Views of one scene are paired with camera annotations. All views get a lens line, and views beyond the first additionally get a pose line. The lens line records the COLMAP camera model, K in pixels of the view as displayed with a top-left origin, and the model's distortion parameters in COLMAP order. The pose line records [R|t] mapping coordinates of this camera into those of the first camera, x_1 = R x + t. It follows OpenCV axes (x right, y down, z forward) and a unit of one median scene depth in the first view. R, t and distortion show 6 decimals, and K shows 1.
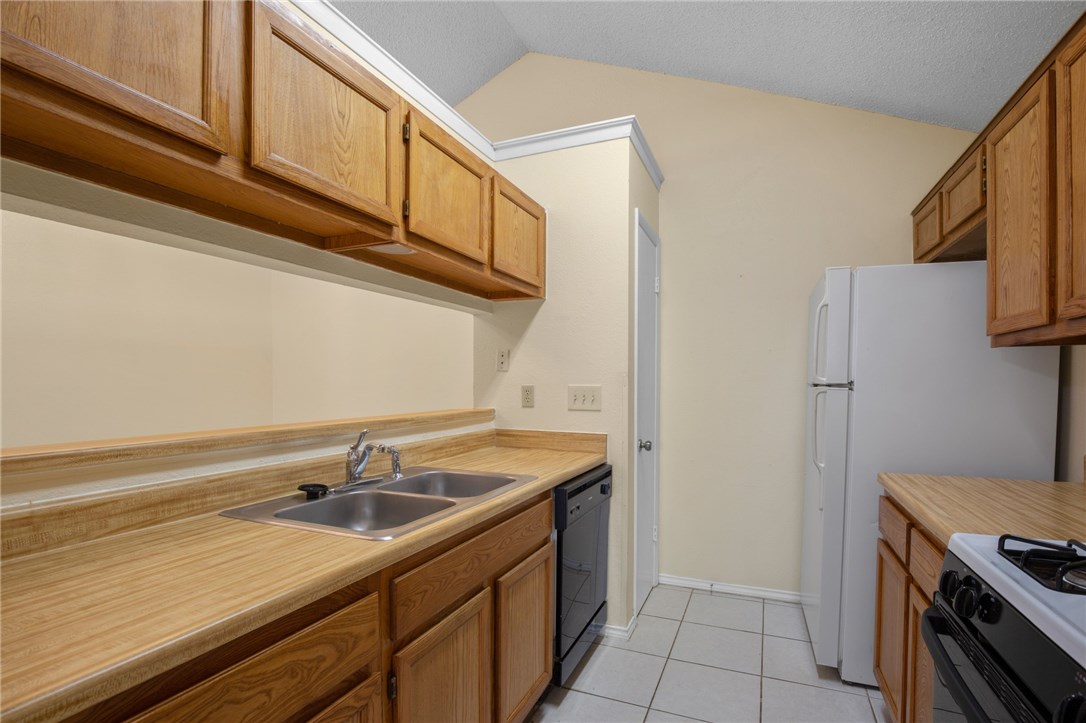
lens RADIAL K [[503.0, 0, 545.4], [0, 503.0, 389.0], [0, 0, 1]] dist [-0.001952, 0.000020]
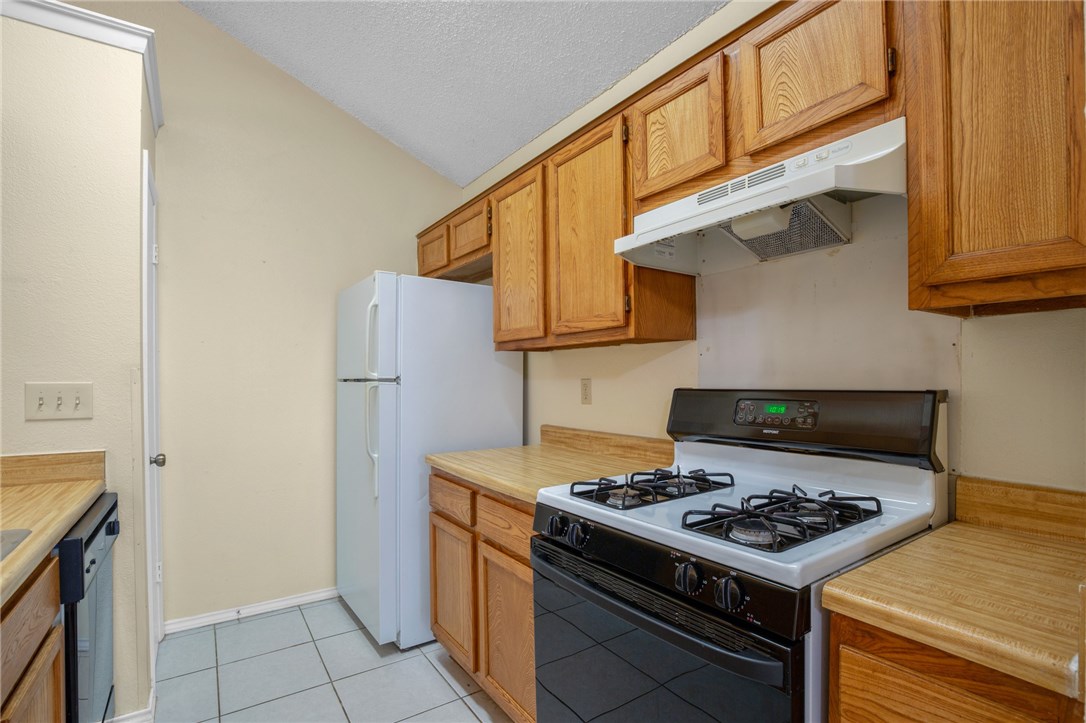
lens RADIAL K [[516.3, 0, 540.6], [0, 516.3, 375.9], [0, 0, 1]] dist [-0.002094, -0.000159]
pose [[0.583052, -0.000552, 0.812435, -0.136055], [0.014258, 0.999853, -0.009554, -0.000981], [-0.812310, 0.017154, 0.582974, 0.083002]]
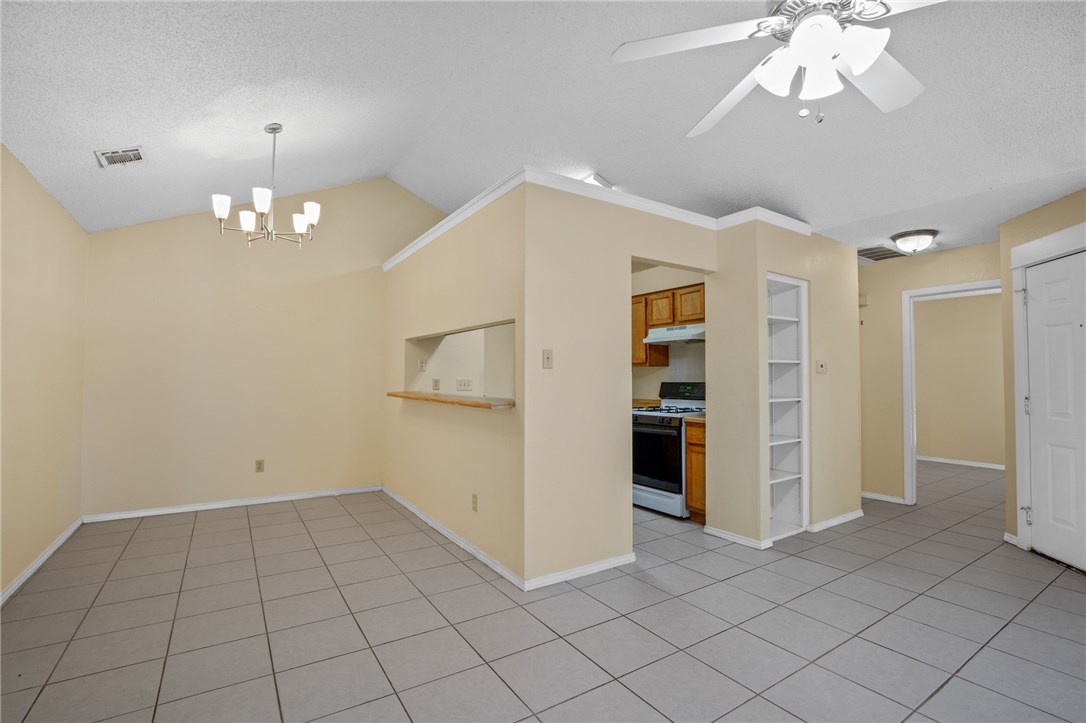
lens RADIAL K [[496.4, 0, 543.0], [0, 496.4, 361.5], [0, 0, 1]] dist [-0.000392, 0.000006]
pose [[0.597089, 0.030076, 0.801611, -1.752420], [0.005128, 0.999133, -0.041306, 0.011130], [-0.802158, 0.028774, 0.596418, -0.648135]]
